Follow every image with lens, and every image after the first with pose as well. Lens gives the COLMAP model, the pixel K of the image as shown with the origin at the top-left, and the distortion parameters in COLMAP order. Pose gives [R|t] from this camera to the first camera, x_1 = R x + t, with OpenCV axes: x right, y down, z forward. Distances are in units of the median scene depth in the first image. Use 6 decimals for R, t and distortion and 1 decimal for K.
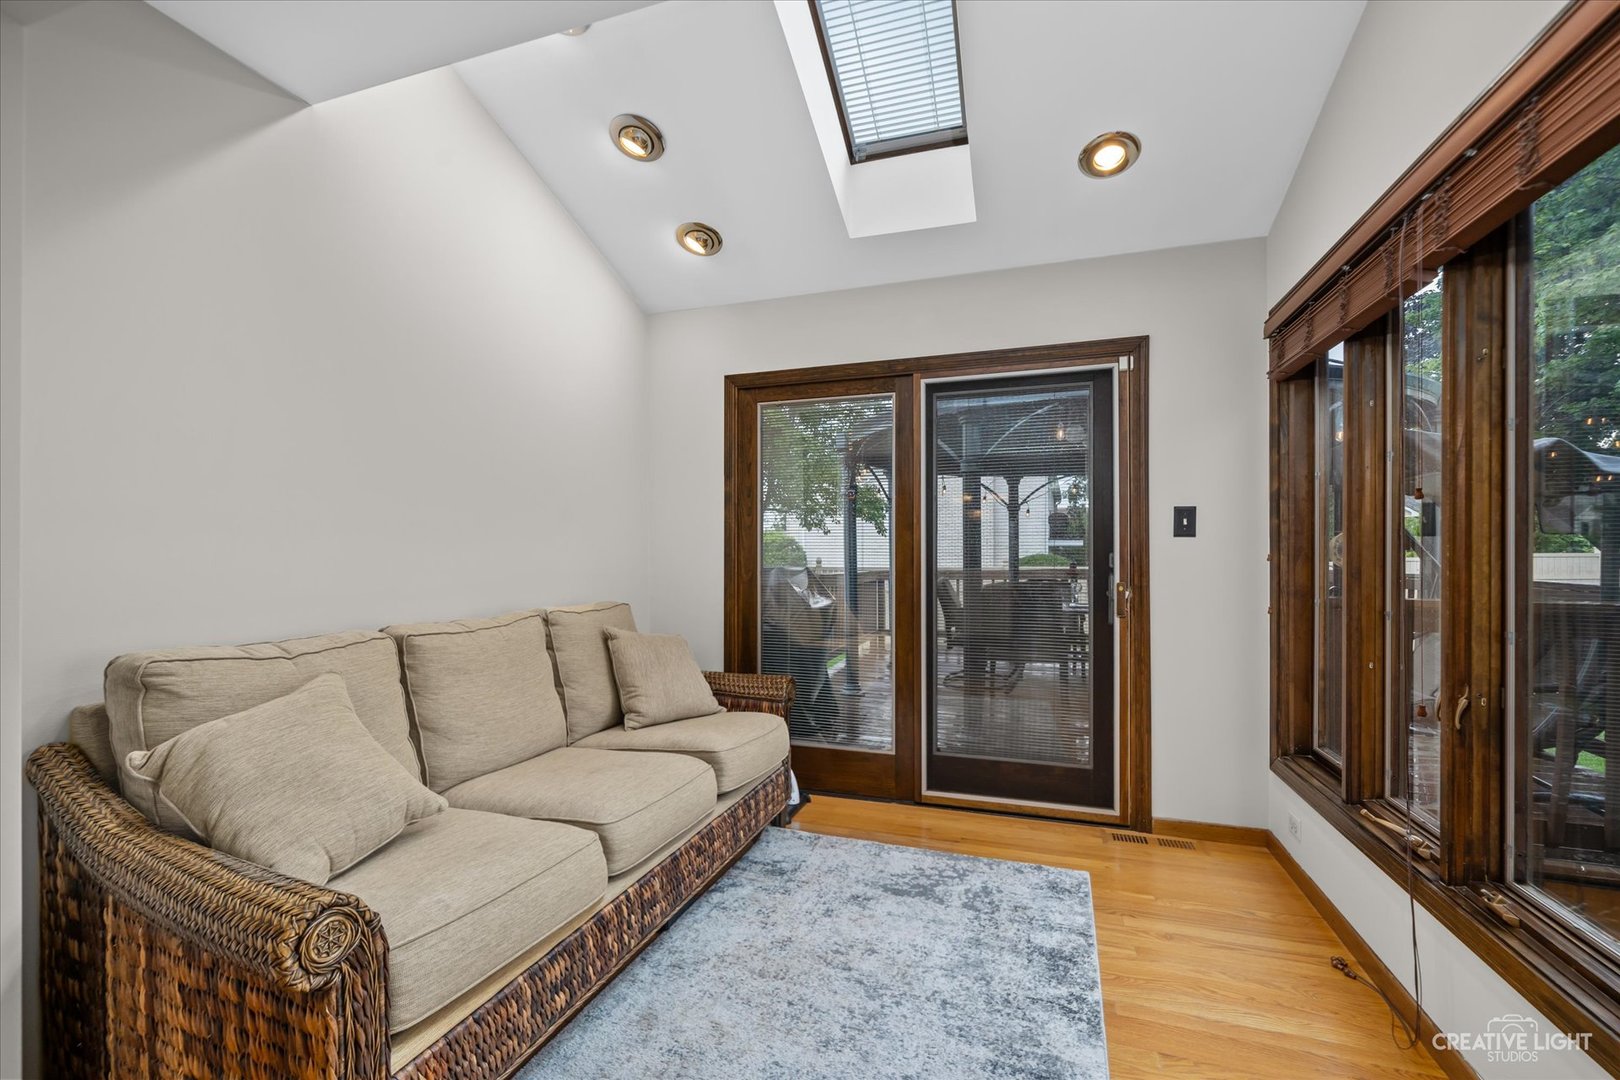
lens RADIAL K [[696.1, 0, 793.6], [0, 696.1, 553.7], [0, 0, 1]] dist [0.022017, 0.000287]
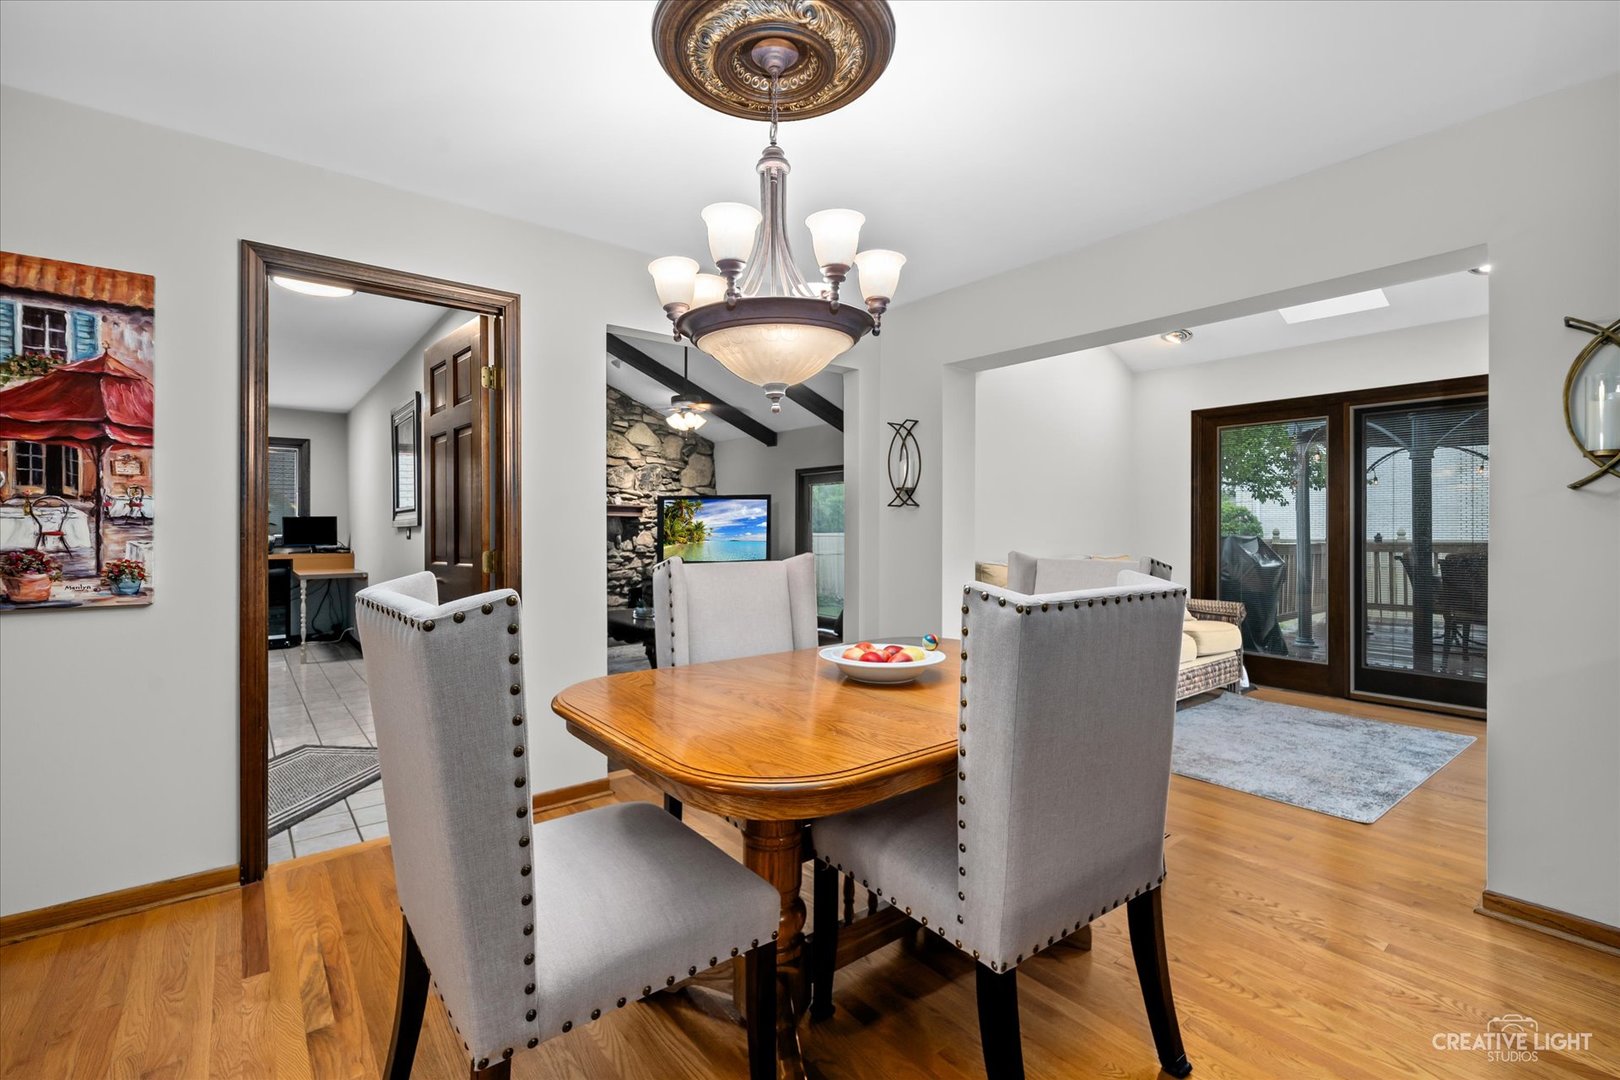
lens RADIAL K [[708.7, 0, 784.9], [0, 708.7, 530.1], [0, 0, 1]] dist [-0.001004, 0.001195]
pose [[0.838823, 0.002399, -0.544399, -0.000604], [0.001732, 0.999973, 0.007075, -0.004597], [0.544401, -0.006878, 0.838797, -0.852951]]
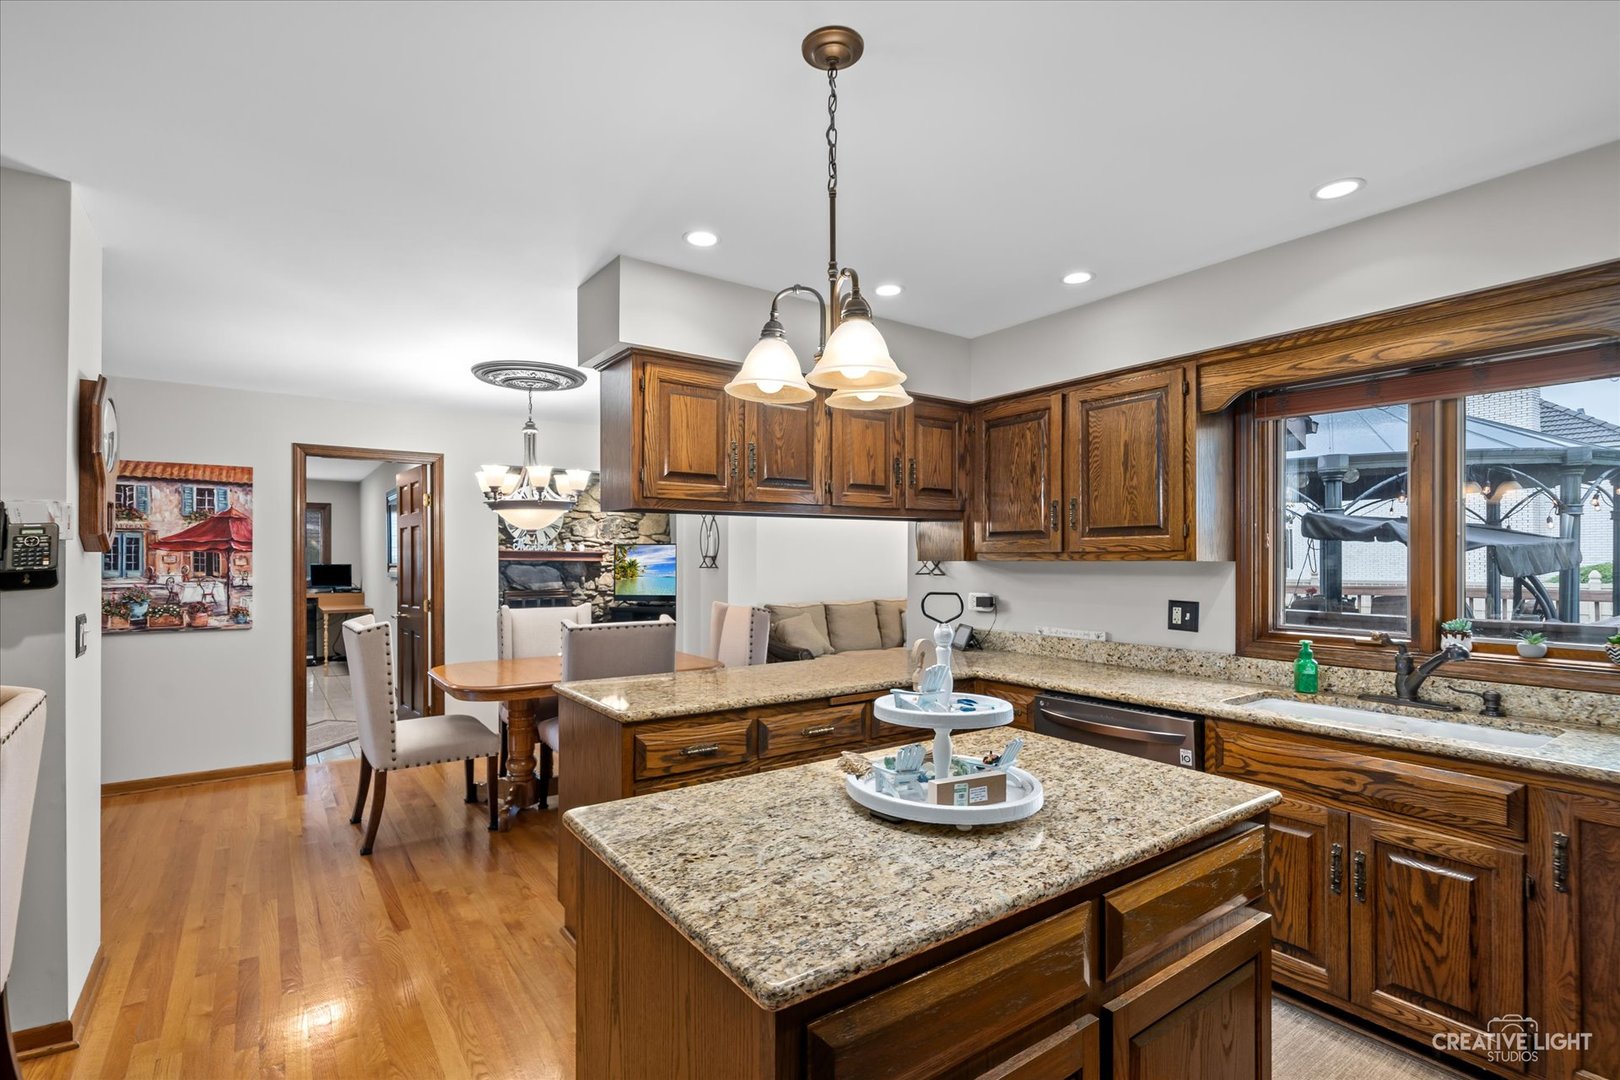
lens RADIAL K [[761.2, 0, 780.4], [0, 761.2, 562.4], [0, 0, 1]] dist [0.012093, -0.000886]
pose [[0.803024, 0.004376, -0.595930, 0.837446], [0.002278, 0.999943, 0.010413, -0.071184], [0.595942, -0.009720, 0.802969, -1.197187]]
